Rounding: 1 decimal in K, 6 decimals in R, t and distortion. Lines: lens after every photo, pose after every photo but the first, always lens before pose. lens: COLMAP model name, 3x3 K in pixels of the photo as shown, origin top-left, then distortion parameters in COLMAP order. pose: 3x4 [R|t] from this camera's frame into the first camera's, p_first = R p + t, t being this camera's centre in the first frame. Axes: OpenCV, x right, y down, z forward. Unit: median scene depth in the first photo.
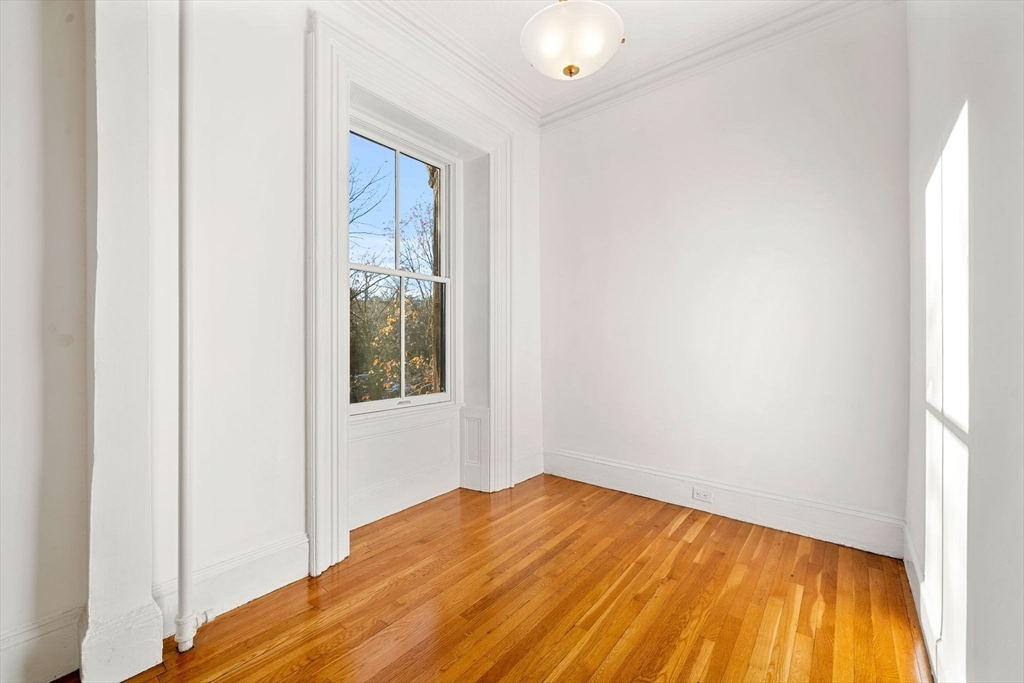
lens RADIAL K [[412.7, 0, 516.7], [0, 412.7, 341.6], [0, 0, 1]] dist [0.002425, -0.000288]
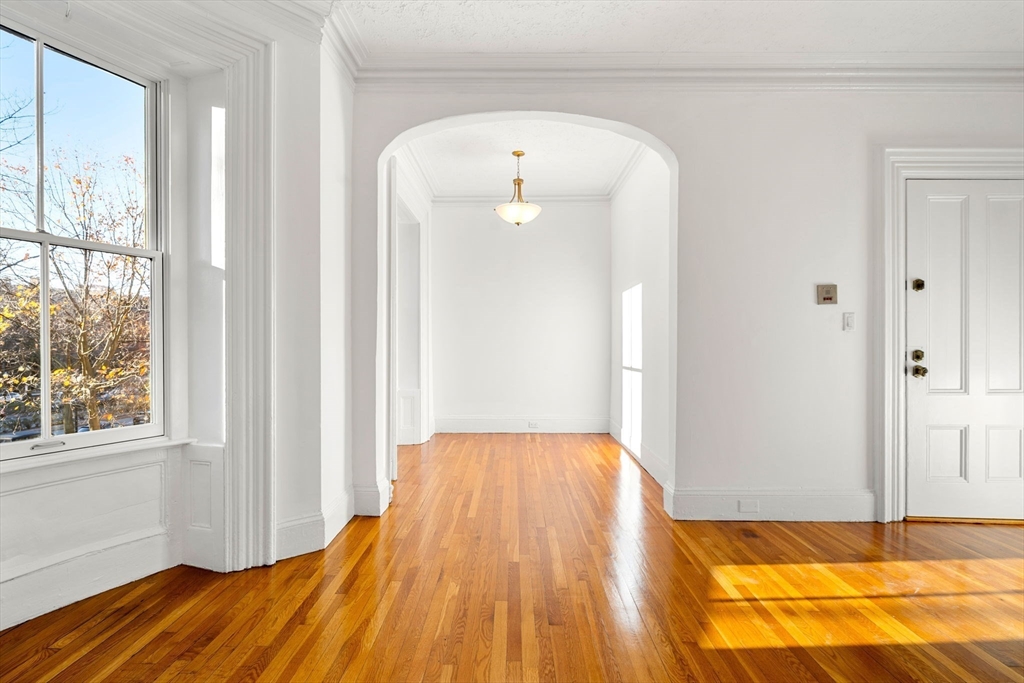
lens RADIAL K [[458.2, 0, 506.3], [0, 458.2, 348.5], [0, 0, 1]] dist [-0.000592, 0.000088]
pose [[0.791881, -0.012131, 0.610555, -1.068551], [0.009360, 0.999926, 0.007728, -0.000876], [-0.610603, -0.000405, 0.791936, -0.682087]]
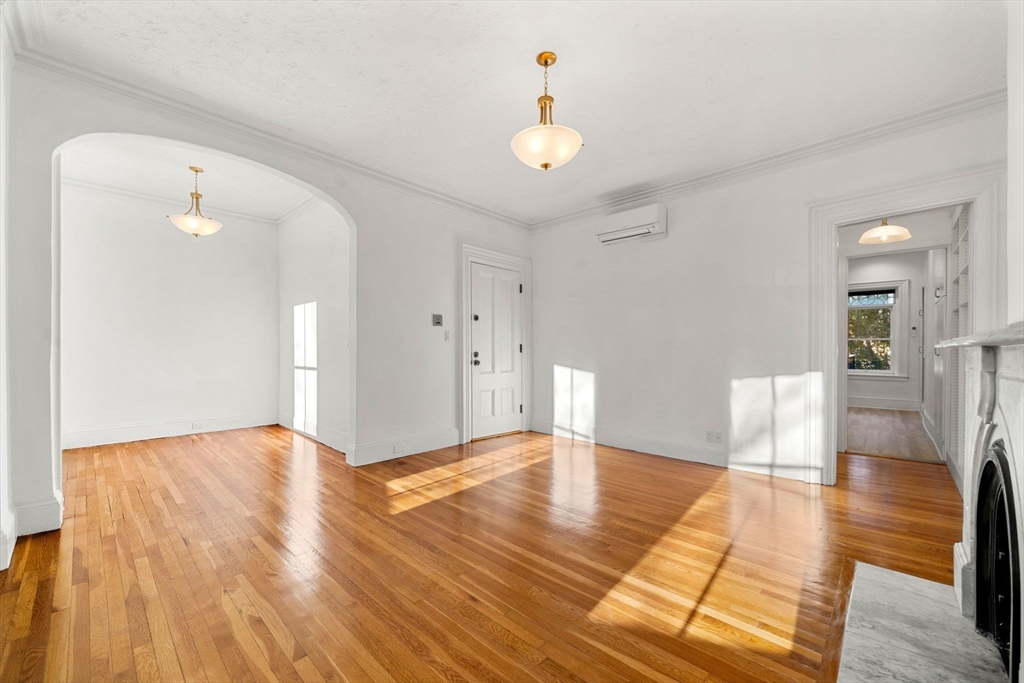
lens RADIAL K [[412.7, 0, 509.3], [0, 412.7, 353.9], [0, 0, 1]] dist [0.002425, -0.000288]
pose [[0.088961, -0.020870, 0.995816, -1.553113], [0.004265, 0.999779, 0.020572, -0.009160], [-0.996026, 0.002417, 0.089031, -0.744213]]
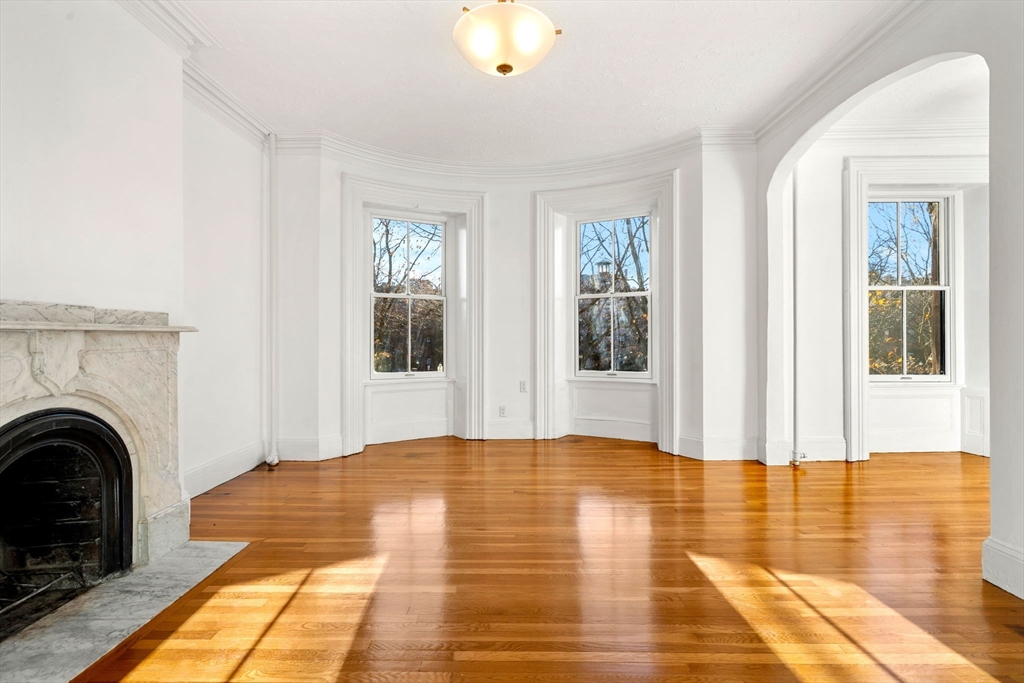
lens RADIAL K [[479.3, 0, 503.1], [0, 479.3, 341.5], [0, 0, 1]] dist [-0.002018, -0.001379]
pose [[0.598096, -0.002793, -0.801419, 0.252005], [0.004880, 0.999988, 0.000158, 0.016110], [0.801409, -0.004005, 0.598103, -1.269053]]
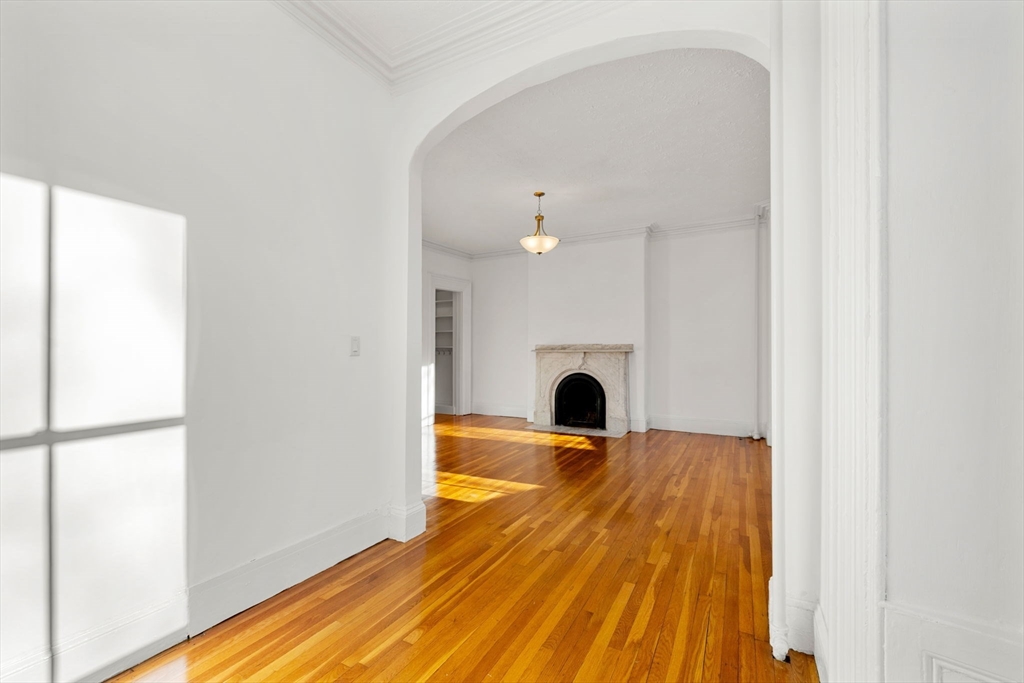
lens RADIAL K [[420.9, 0, 518.4], [0, 420.9, 347.4], [0, 0, 1]] dist [-0.000467, -0.000050]
pose [[-0.980835, -0.010826, -0.194540, 0.037589], [-0.009882, 0.999934, -0.005823, -0.015503], [0.194590, -0.003789, -0.980877, 1.217682]]
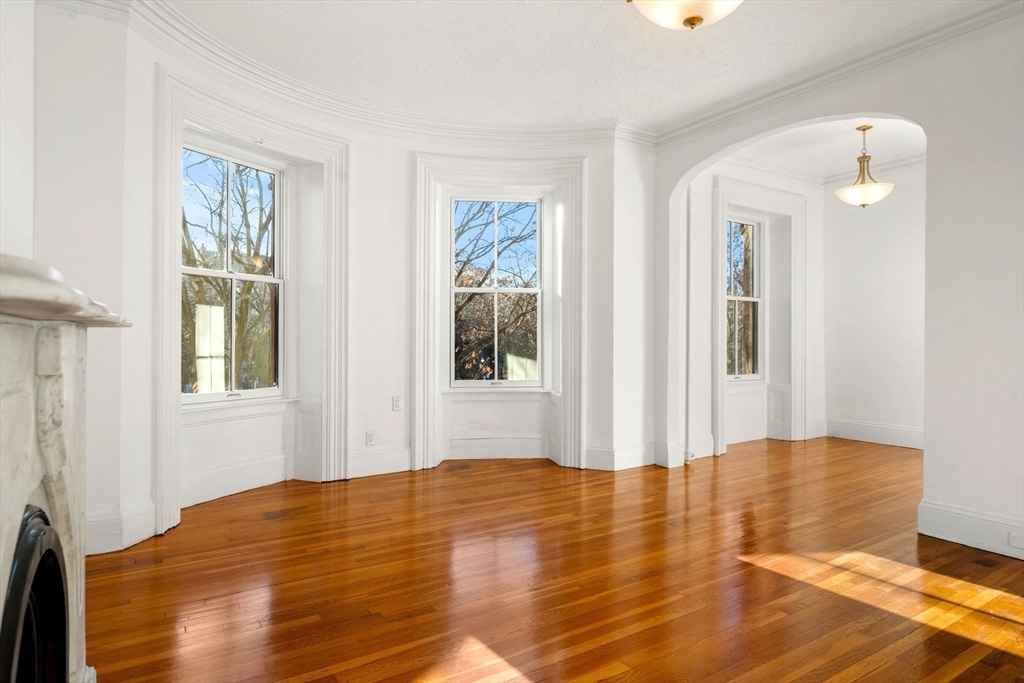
lens RADIAL K [[584.6, 0, 498.6], [0, 584.6, 344.1], [0, 0, 1]] dist [-0.001487, 0.003513]
pose [[0.941401, 0.001166, -0.337286, -0.436980], [0.000155, 0.999992, 0.003888, 0.007141], [0.337288, -0.003713, 0.941394, -1.693304]]
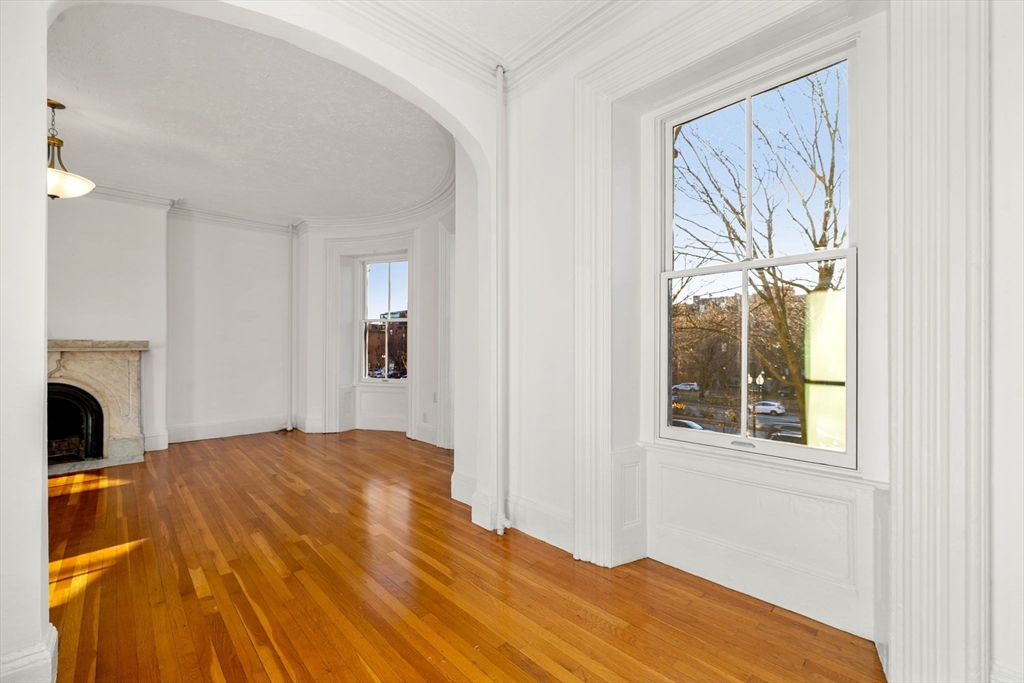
lens RADIAL K [[412.7, 0, 497.7], [0, 412.7, 347.3], [0, 0, 1]] dist [0.002425, -0.000288]
pose [[-0.153400, -0.012615, -0.988084, 0.583759], [-0.004296, 0.999918, -0.012100, -0.010084], [0.988155, 0.002388, -0.153442, 0.796486]]
